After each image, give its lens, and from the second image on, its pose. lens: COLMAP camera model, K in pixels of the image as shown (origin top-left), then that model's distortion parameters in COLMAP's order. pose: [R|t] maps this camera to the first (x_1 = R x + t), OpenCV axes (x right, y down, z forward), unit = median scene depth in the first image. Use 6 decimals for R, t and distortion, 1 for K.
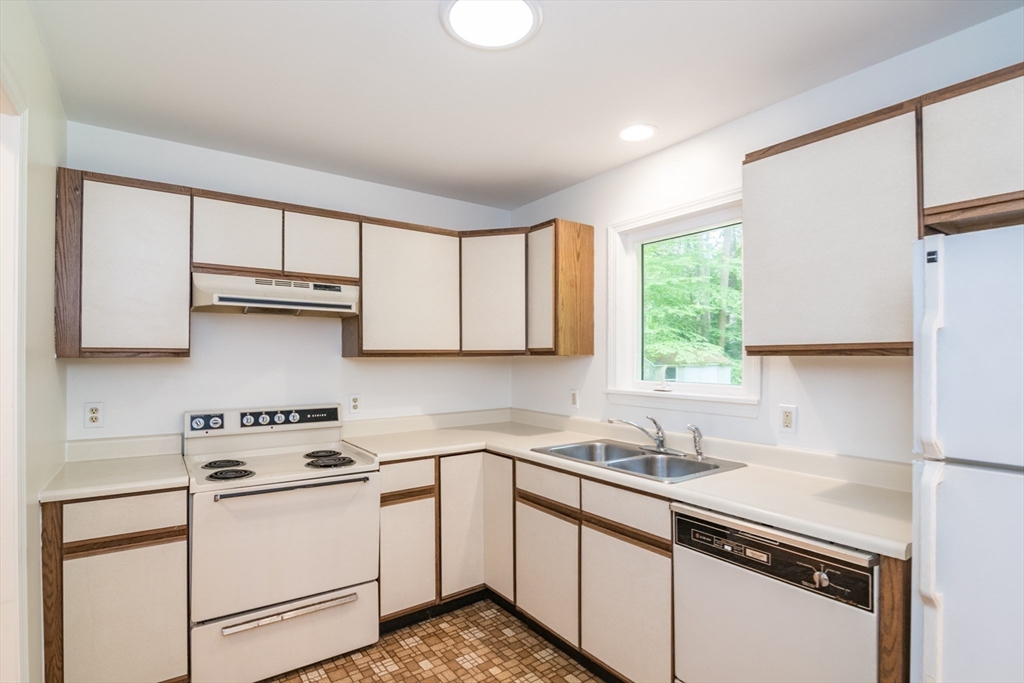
lens RADIAL K [[513.0, 0, 511.3], [0, 513.0, 355.8], [0, 0, 1]] dist [-0.000670, 0.000007]
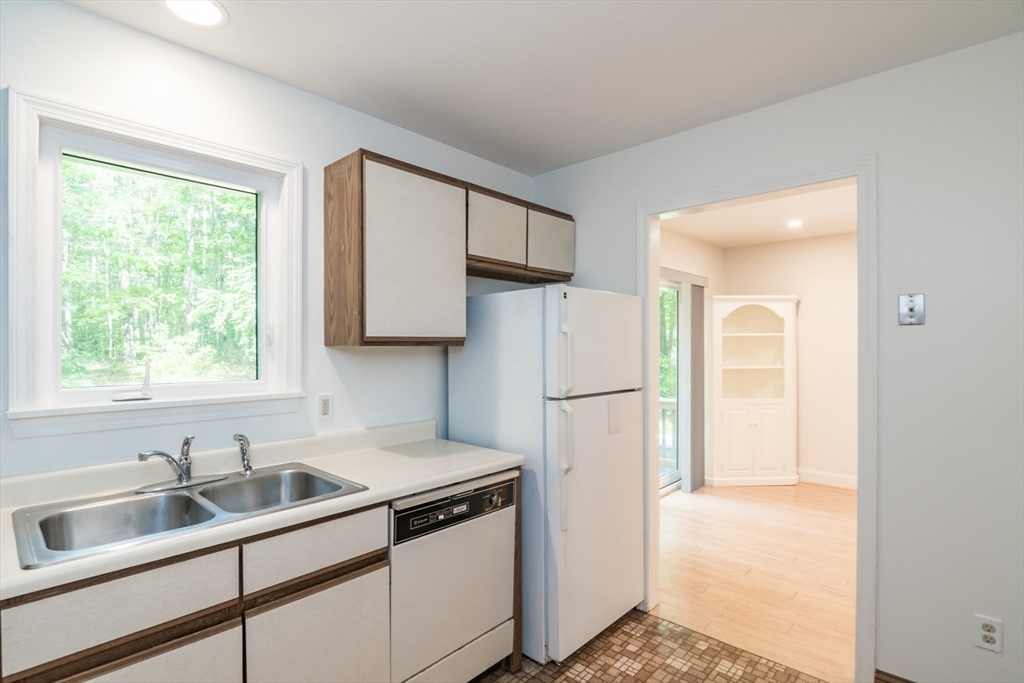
lens RADIAL K [[505.9, 0, 513.0], [0, 505.9, 343.8], [0, 0, 1]] dist [-0.001033, 0.000175]
pose [[-0.197532, 0.003488, 0.980290, -0.550454], [-0.000440, 0.999993, -0.003647, -0.000715], [-0.980296, -0.001151, -0.197529, 0.841592]]
